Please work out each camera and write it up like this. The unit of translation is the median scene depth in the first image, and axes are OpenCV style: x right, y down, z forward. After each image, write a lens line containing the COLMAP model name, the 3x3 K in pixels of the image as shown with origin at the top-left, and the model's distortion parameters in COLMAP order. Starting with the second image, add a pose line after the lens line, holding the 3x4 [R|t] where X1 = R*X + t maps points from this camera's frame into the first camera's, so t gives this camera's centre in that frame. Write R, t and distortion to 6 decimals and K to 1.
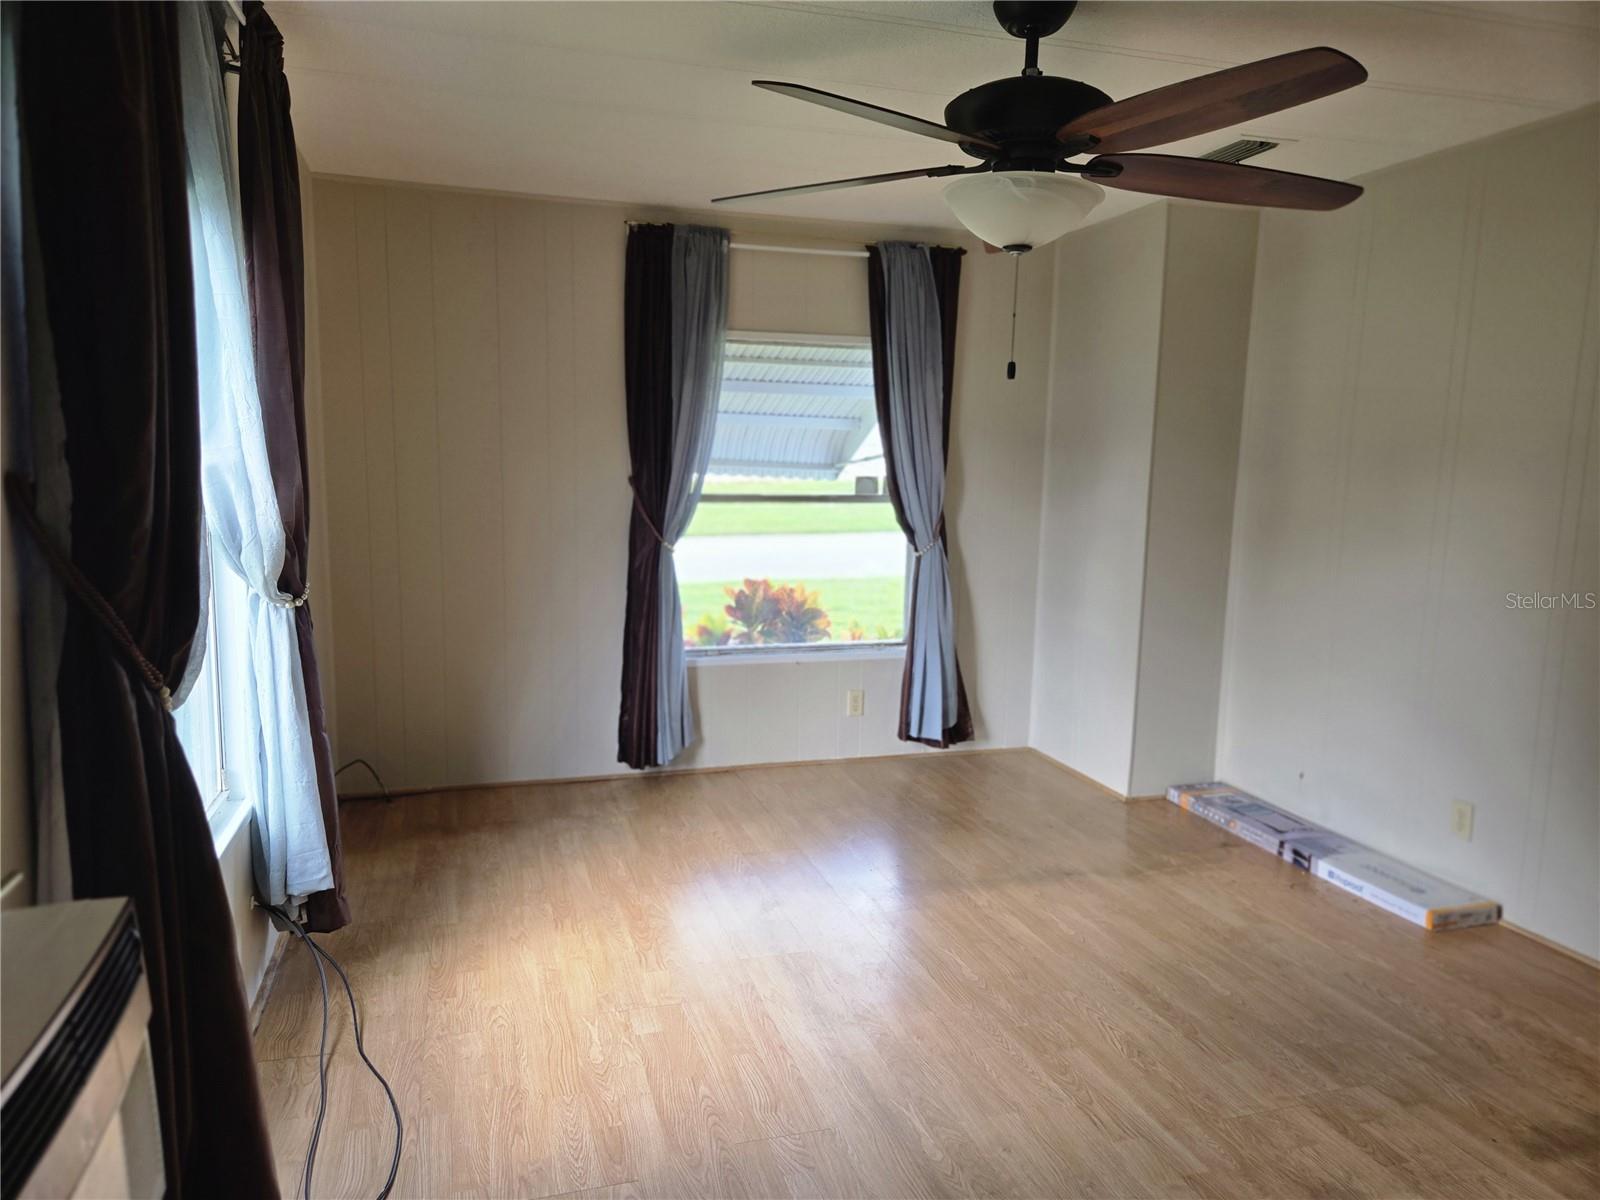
lens RADIAL K [[1071.1, 0, 800.4], [0, 1071.1, 603.7], [0, 0, 1]] dist [0.052984, -0.029568]
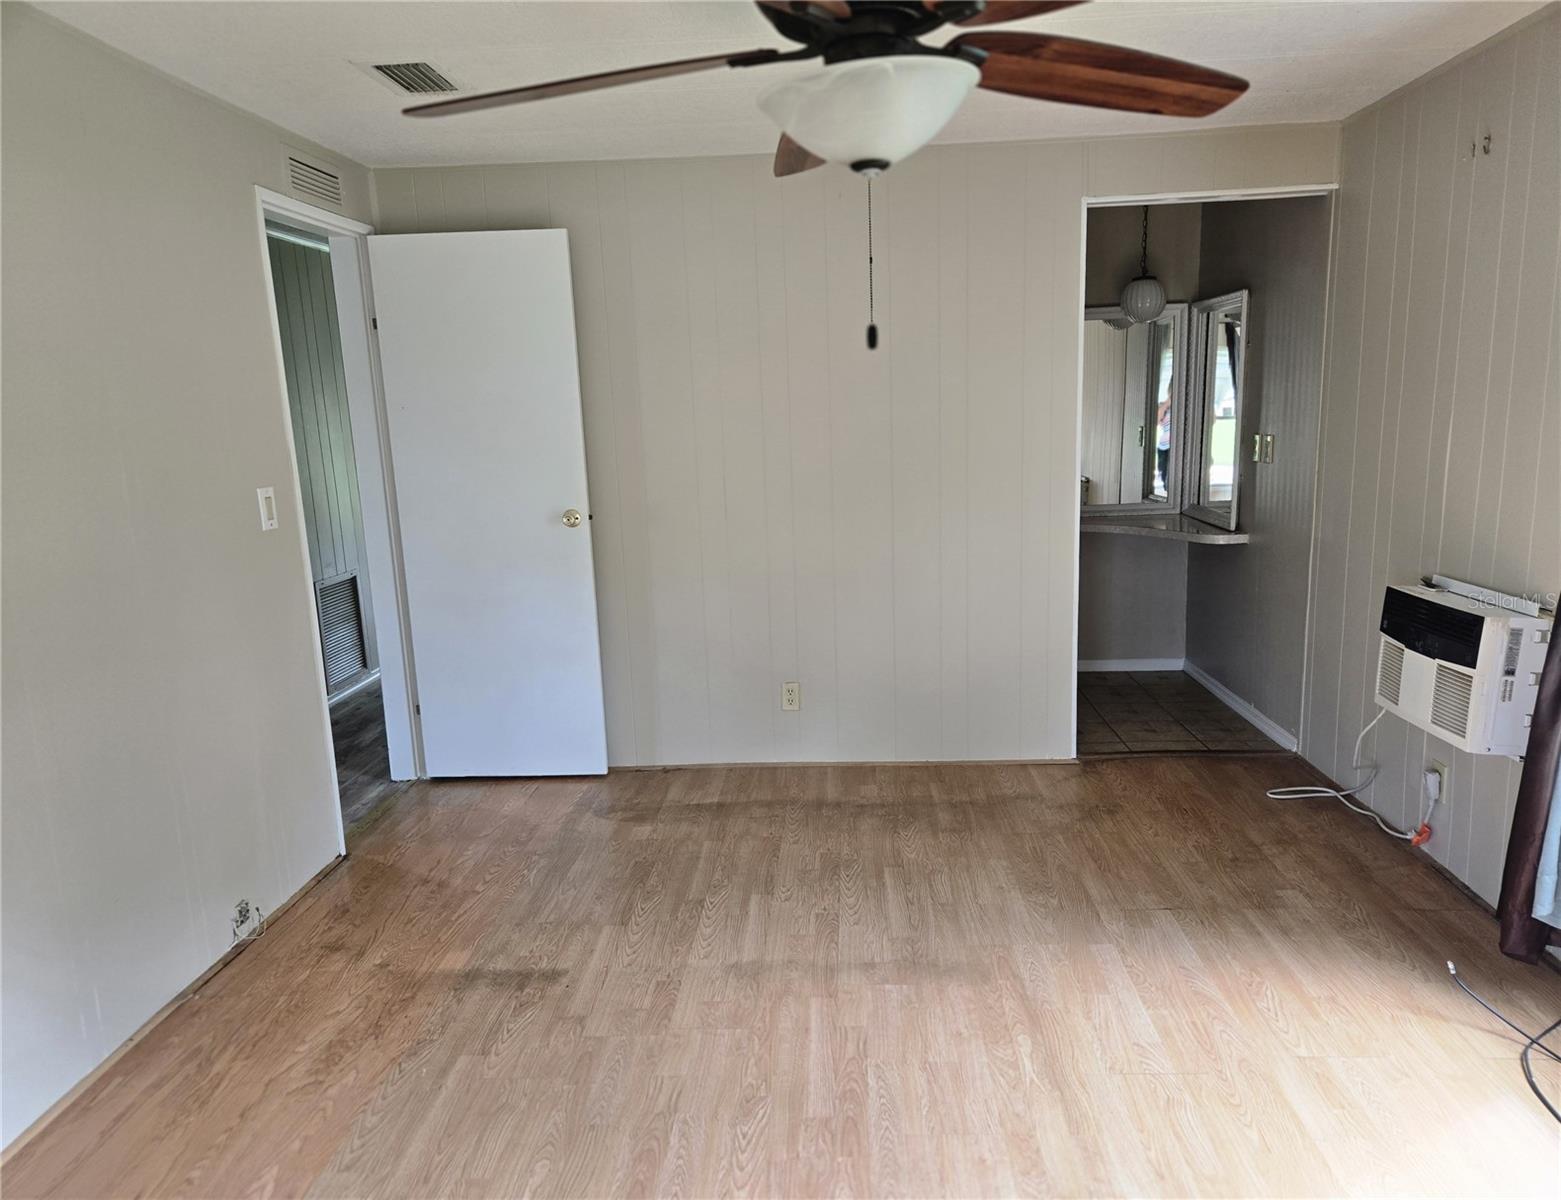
lens RADIAL K [[1045.5, 0, 807.9], [0, 1045.5, 616.6], [0, 0, 1]] dist [0.042675, -0.000470]
pose [[-0.939551, -0.055620, 0.337862, -0.008409], [0.062898, 0.941894, 0.329970, -0.159051], [-0.336583, 0.331274, -0.881459, 0.981772]]
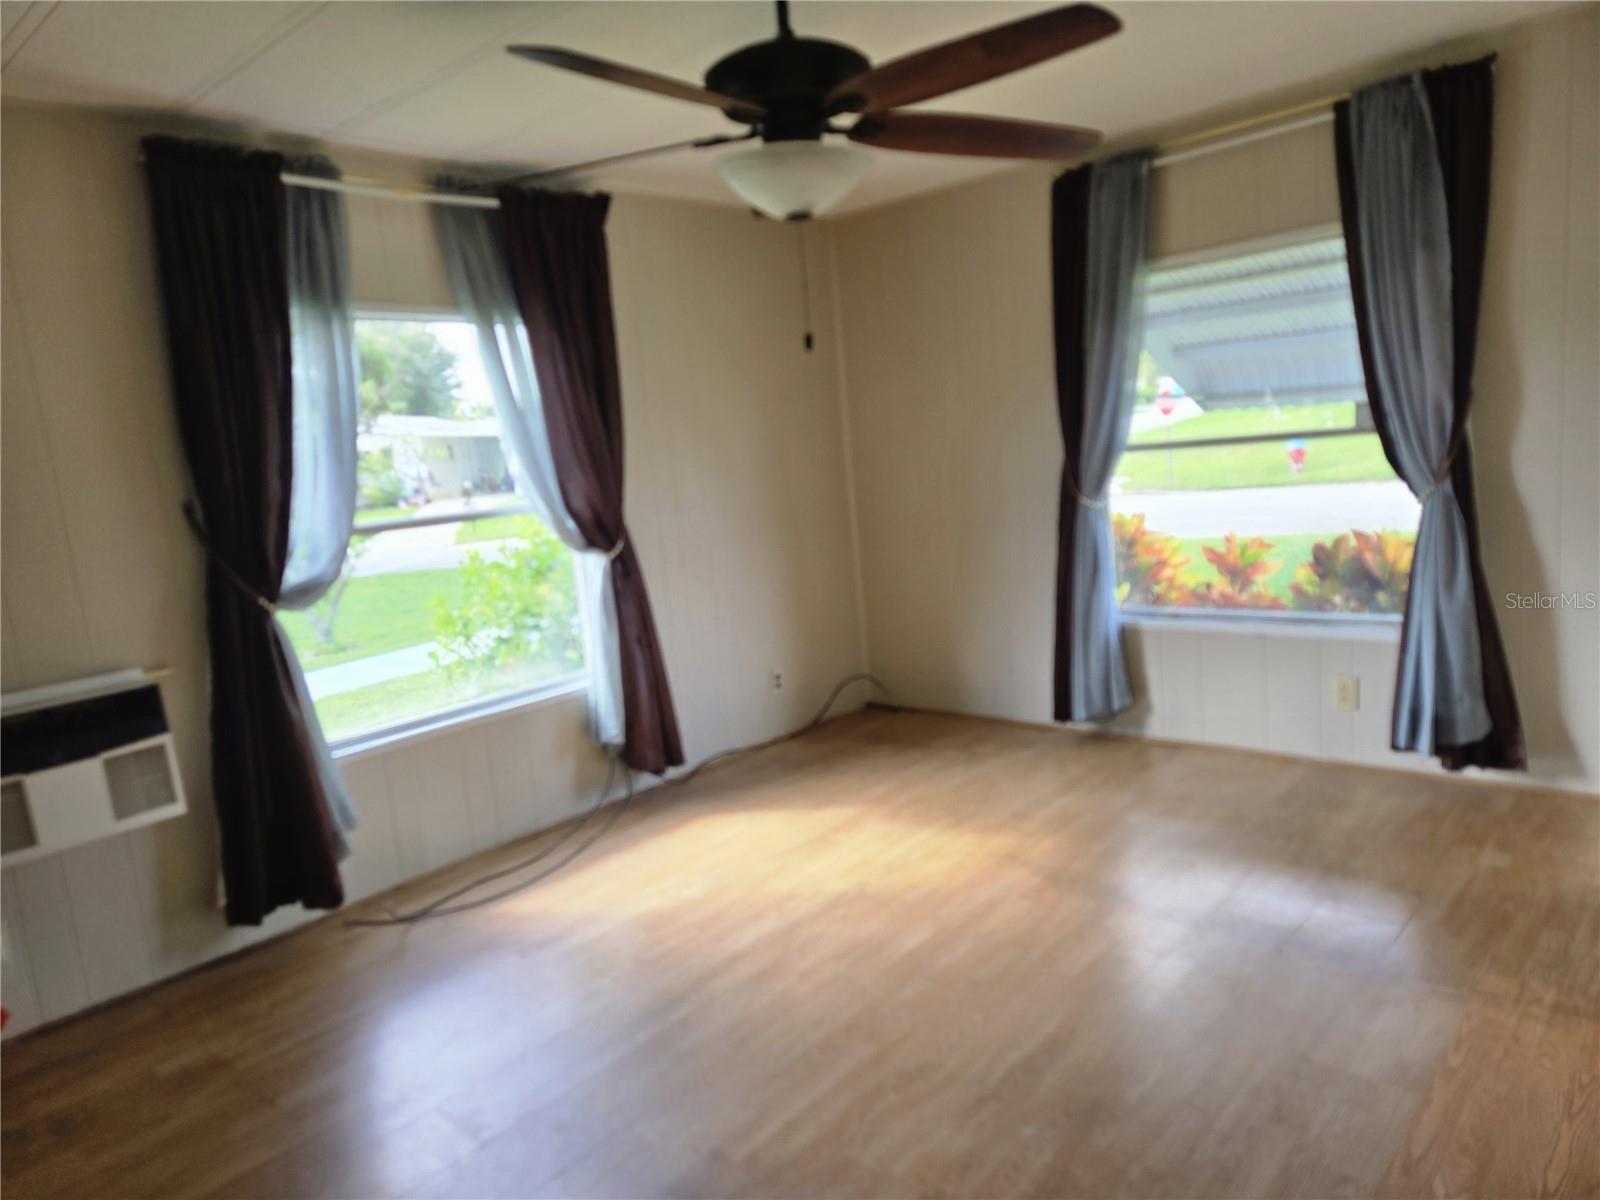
lens RADIAL K [[1071.1, 0, 798.7], [0, 1071.1, 600.0], [0, 0, 1]] dist [0.052984, -0.029568]
pose [[0.497614, 0.062877, -0.865117, 0.609517], [-0.016937, 0.997883, 0.062785, -0.020992], [0.867233, -0.016590, 0.497626, 0.288956]]
